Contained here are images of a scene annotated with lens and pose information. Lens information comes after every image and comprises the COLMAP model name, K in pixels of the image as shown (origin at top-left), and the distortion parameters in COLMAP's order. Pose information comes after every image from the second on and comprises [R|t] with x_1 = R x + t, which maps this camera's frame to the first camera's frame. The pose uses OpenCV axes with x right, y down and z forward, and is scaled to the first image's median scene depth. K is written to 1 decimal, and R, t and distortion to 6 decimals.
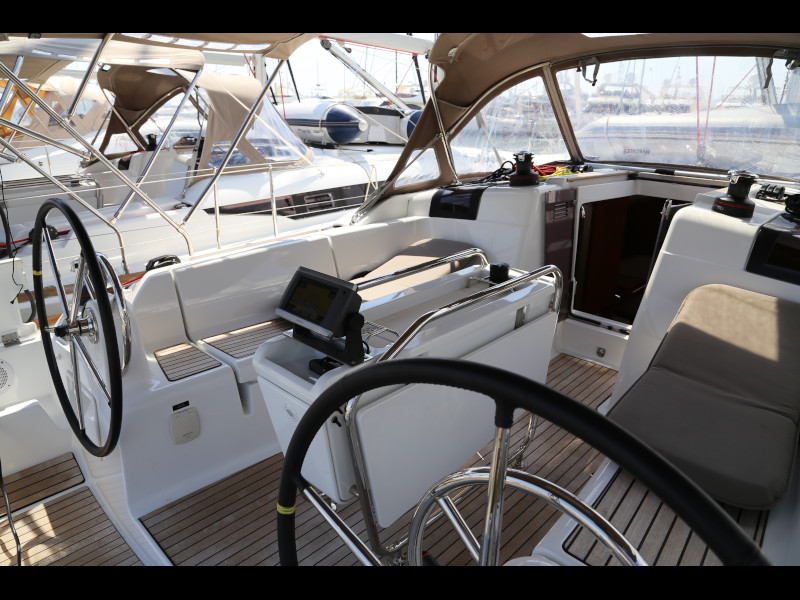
lens RADIAL K [[536.9, 0, 382.0], [0, 536.9, 295.5], [0, 0, 1]] dist [-0.113625, 0.026505]
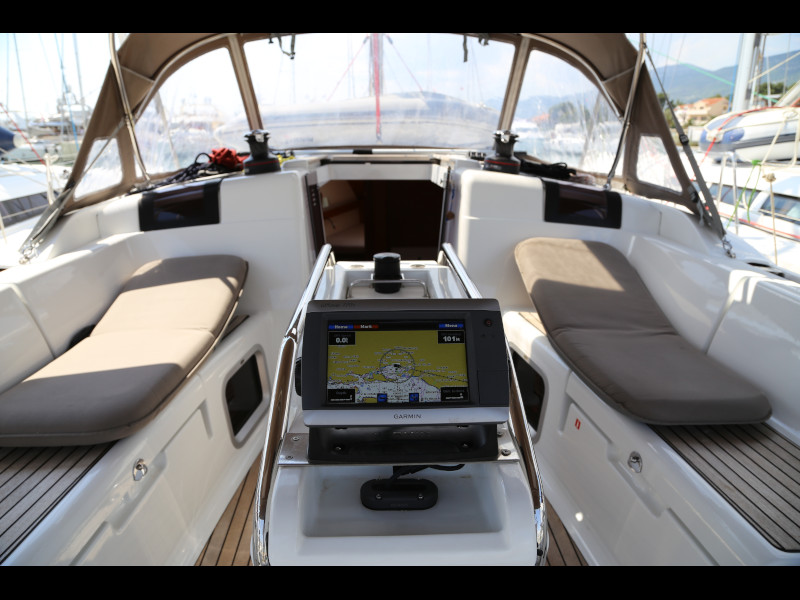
lens RADIAL K [[536.9, 0, 382.0], [0, 536.9, 295.5], [0, 0, 1]] dist [-0.113625, 0.026505]
pose [[0.690122, -0.217927, 0.690101, -0.186161], [0.243742, 0.967863, 0.061892, -0.031046], [-0.681411, 0.125494, 0.721062, 0.293225]]
